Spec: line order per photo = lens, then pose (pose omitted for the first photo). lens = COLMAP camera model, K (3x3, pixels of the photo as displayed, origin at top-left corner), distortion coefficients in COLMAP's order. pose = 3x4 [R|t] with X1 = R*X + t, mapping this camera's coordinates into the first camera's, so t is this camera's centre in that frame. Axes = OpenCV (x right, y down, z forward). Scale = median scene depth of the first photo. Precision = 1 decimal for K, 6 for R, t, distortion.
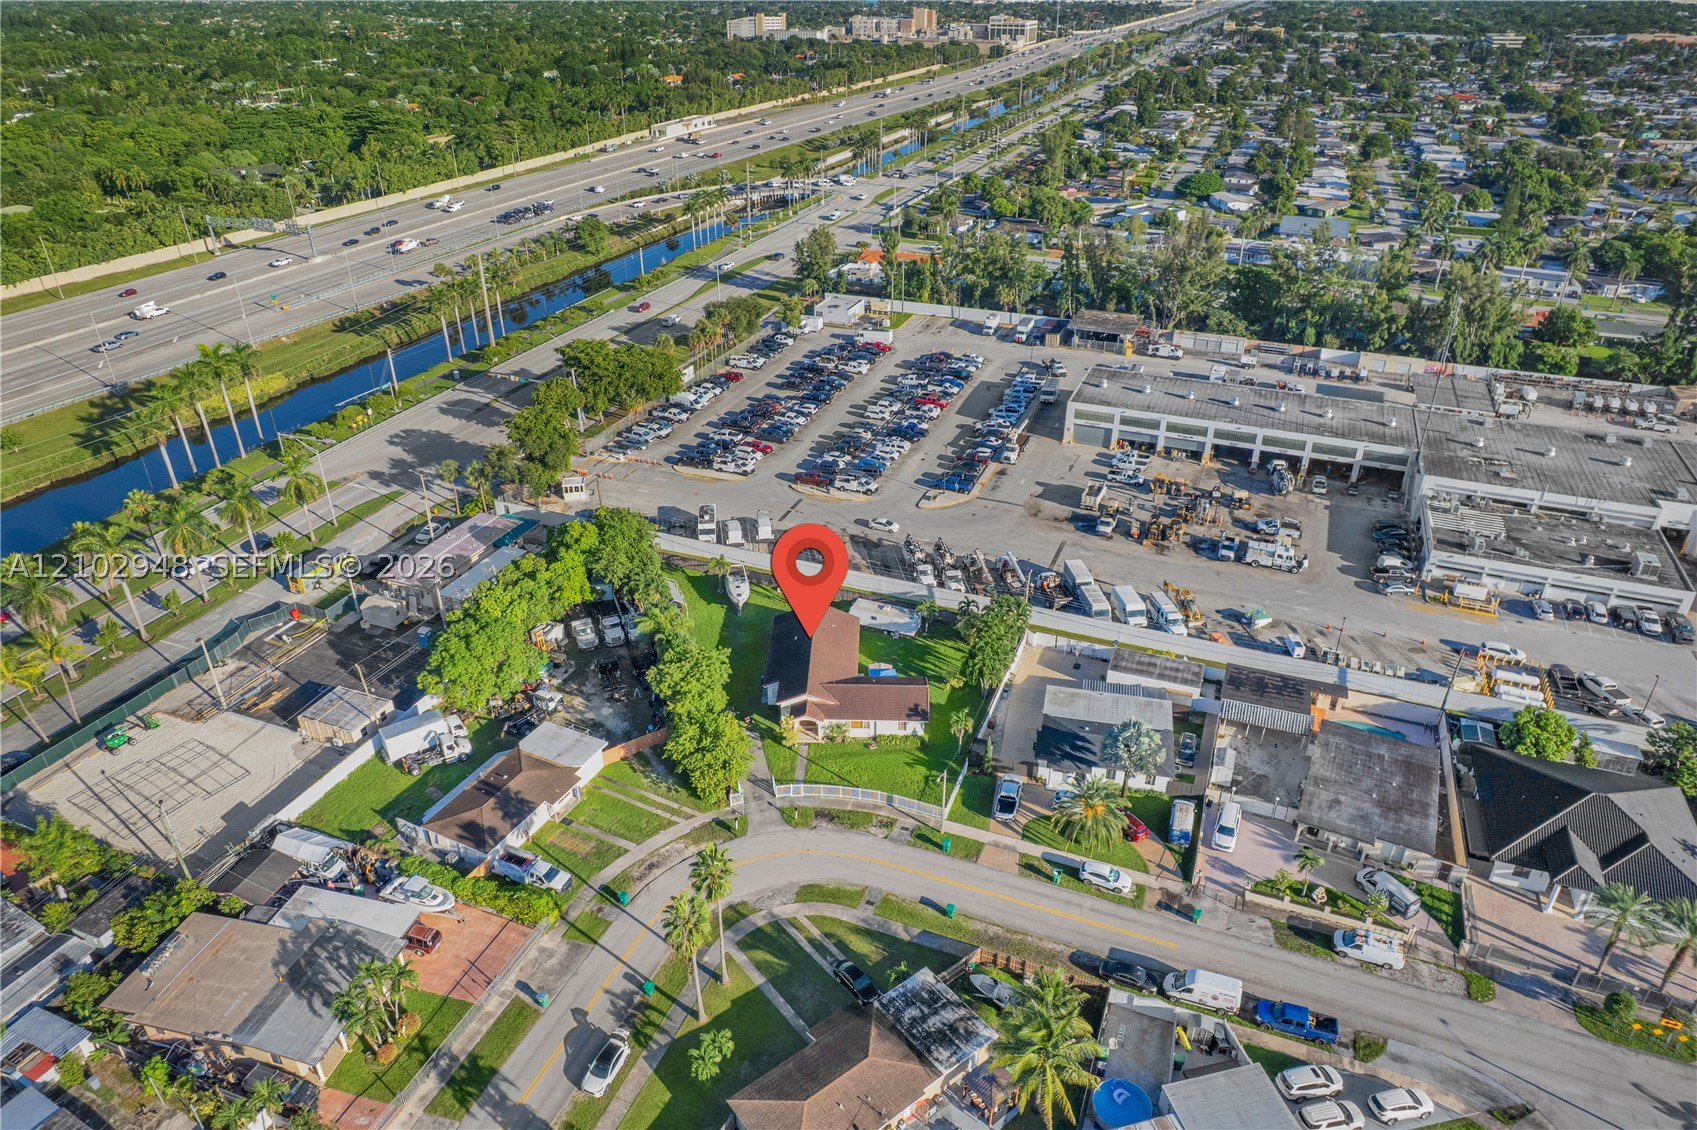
lens RADIAL K [[1083.9, 0, 846.8], [0, 1083.9, 563.7], [0, 0, 1]] dist [-0.068604, 0.049430]
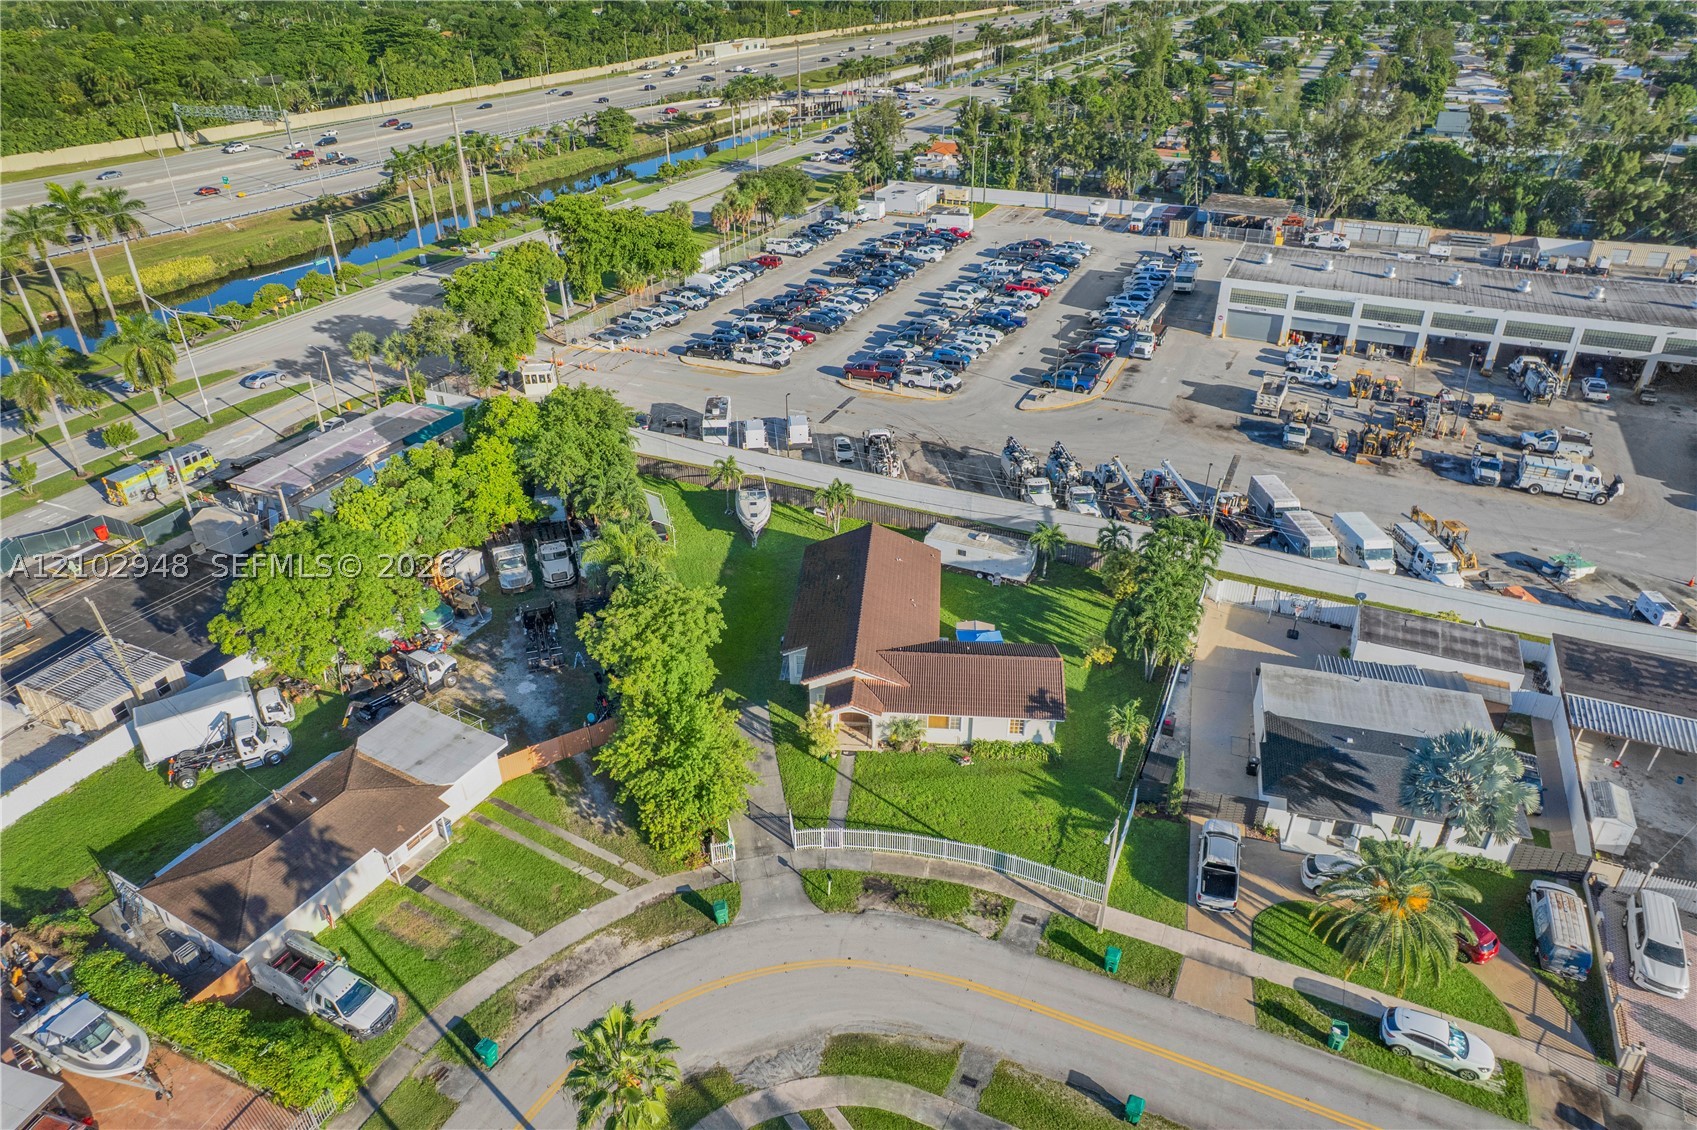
lens RADIAL K [[1083.9, 0, 846.8], [0, 1083.9, 563.7], [0, 0, 1]] dist [-0.068604, 0.049430]
pose [[0.998602, 0.020546, -0.048697, -0.010036], [-0.019662, 0.999634, 0.018563, 0.040138], [0.049060, -0.017580, 0.998641, 0.312734]]
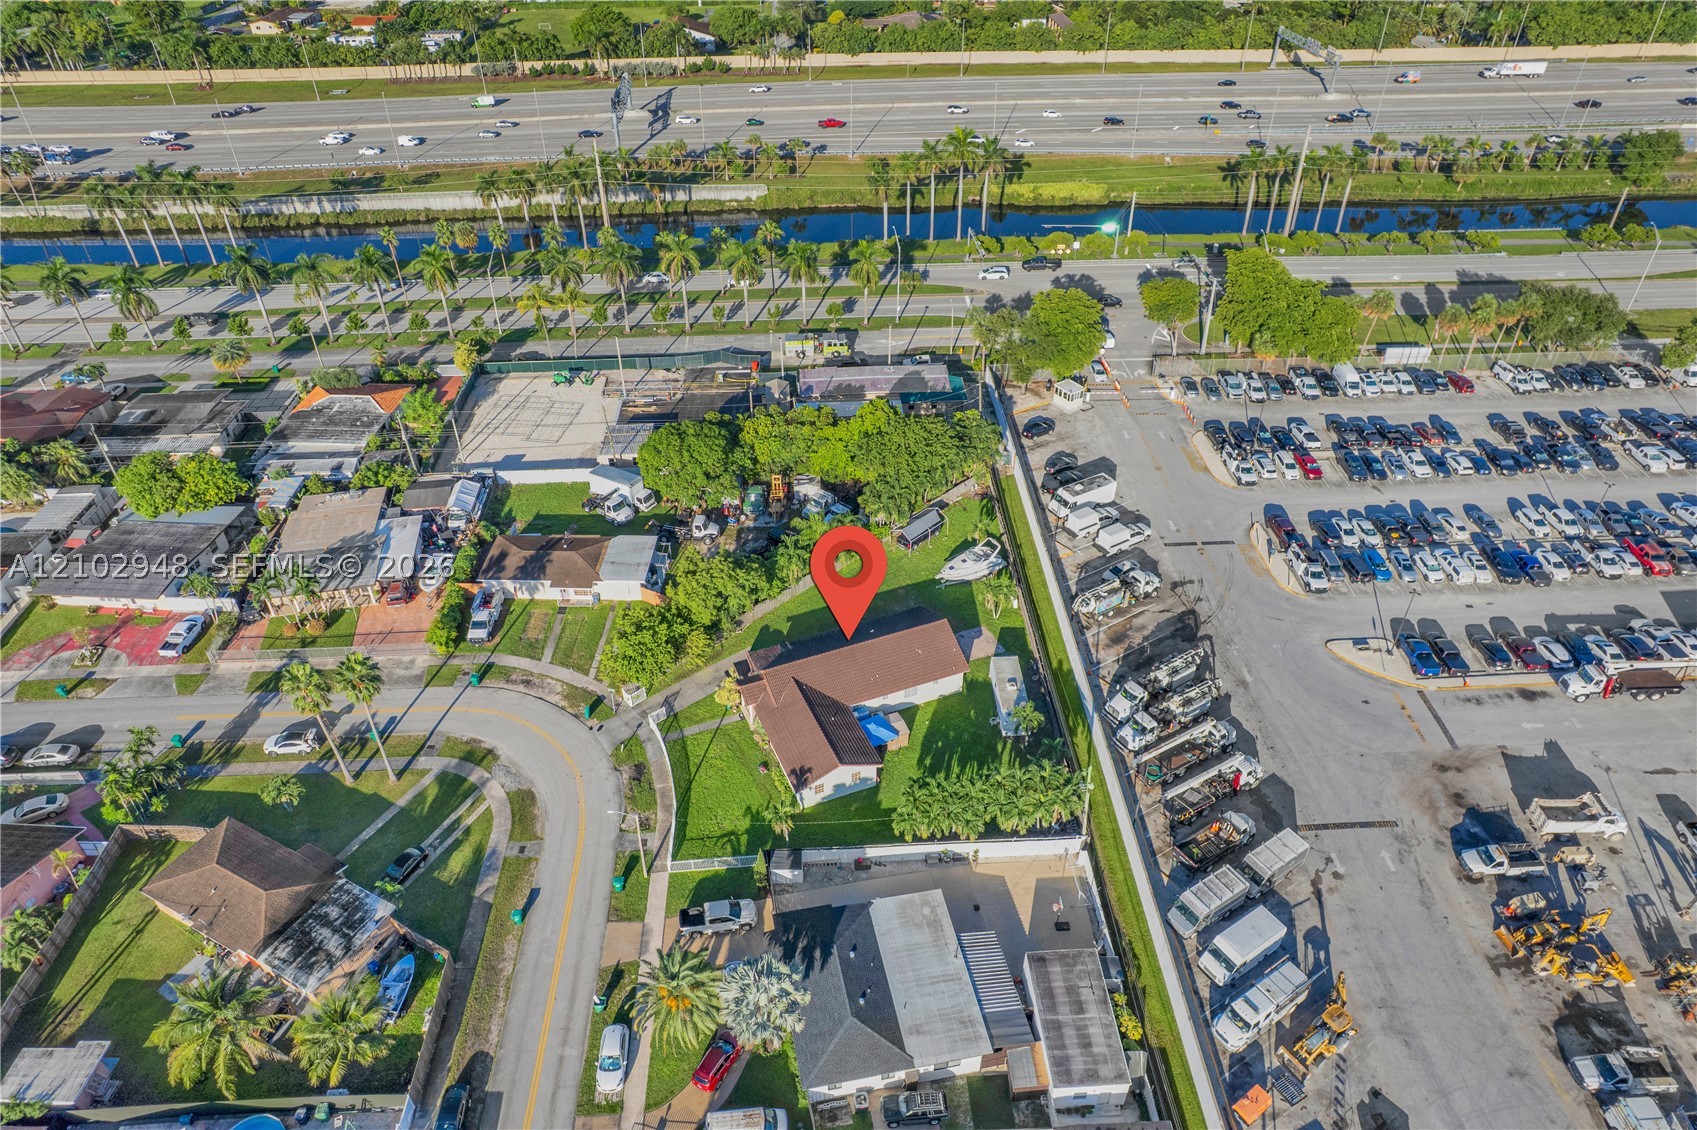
lens RADIAL K [[1083.9, 0, 846.8], [0, 1083.9, 563.7], [0, 0, 1]] dist [-0.068604, 0.049430]
pose [[0.411795, 0.548544, -0.727684, 0.424065], [-0.435431, 0.819919, 0.371663, -0.223153], [0.800515, 0.163807, 0.576491, 0.402707]]
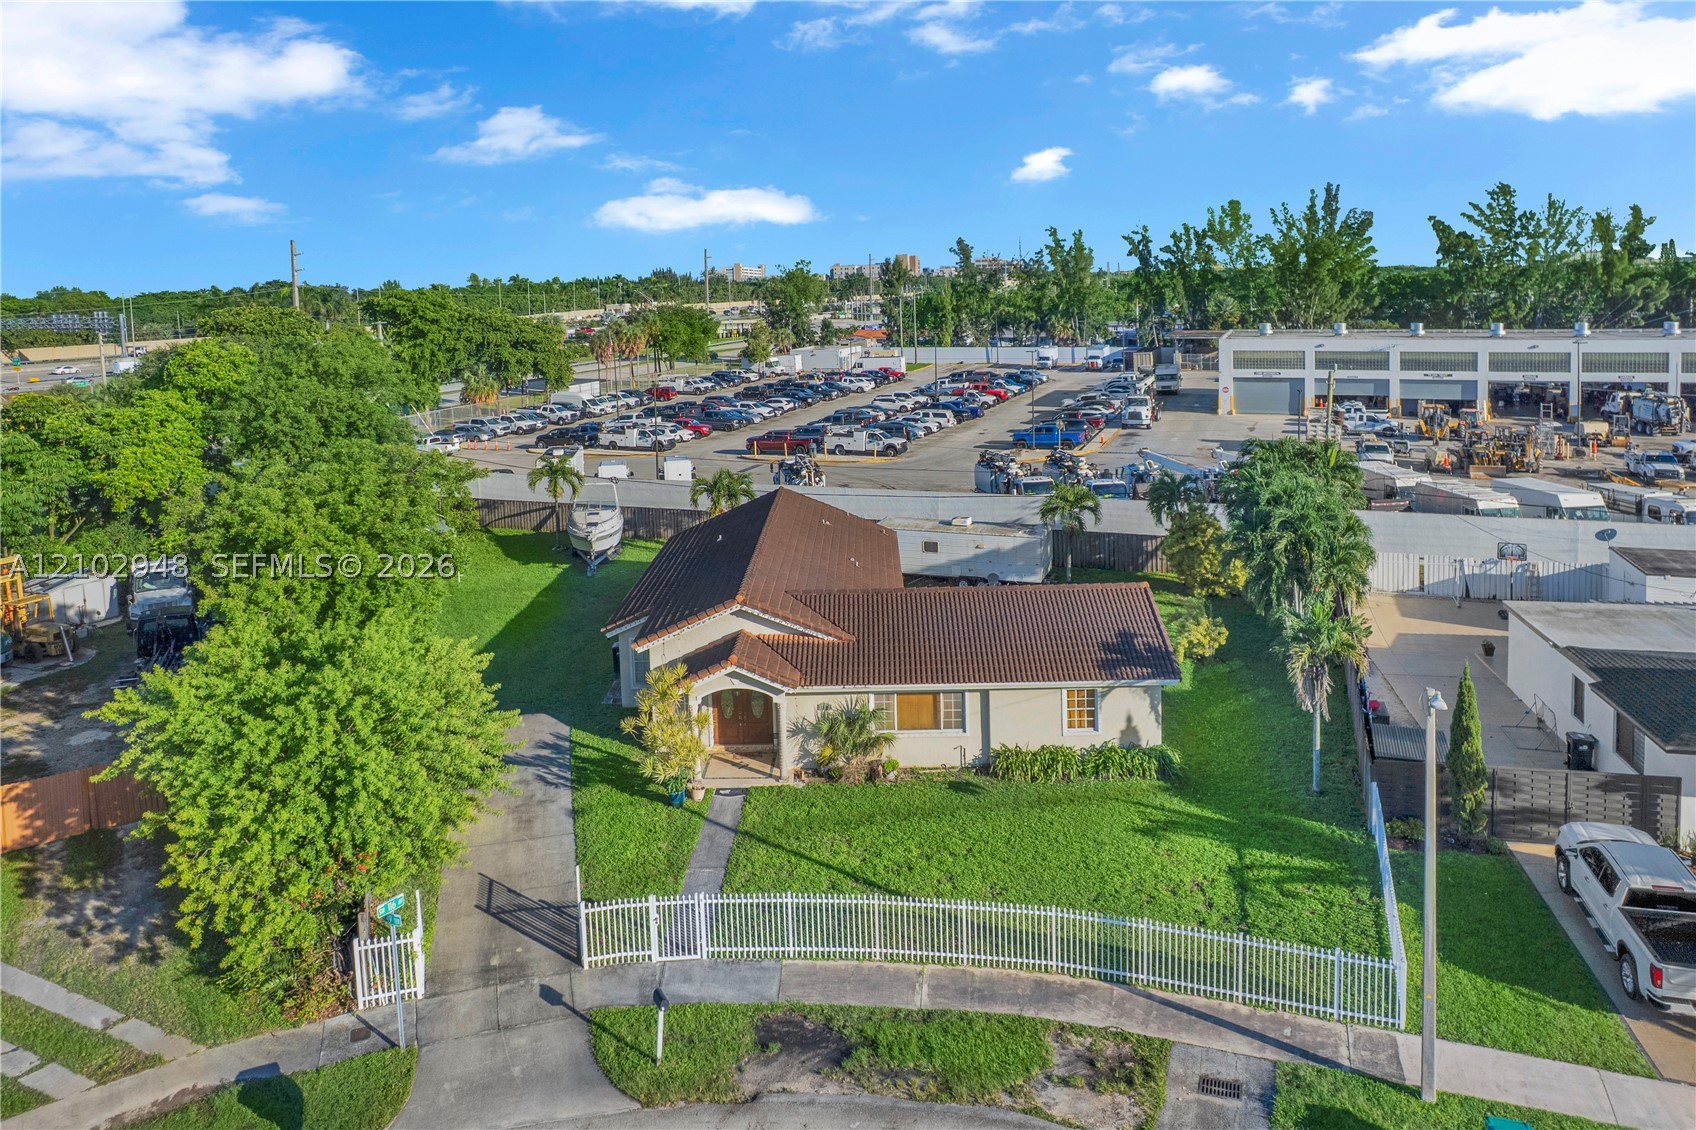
lens RADIAL K [[1172.0, 0, 854.9], [0, 1172.0, 366.2], [0, 0, 1]] dist [-0.049310, 0.022898]
pose [[0.999430, -0.025327, 0.022303, -0.008676], [0.032339, 0.907712, -0.418345, 0.143724], [-0.009649, 0.418828, 0.908014, 0.514719]]
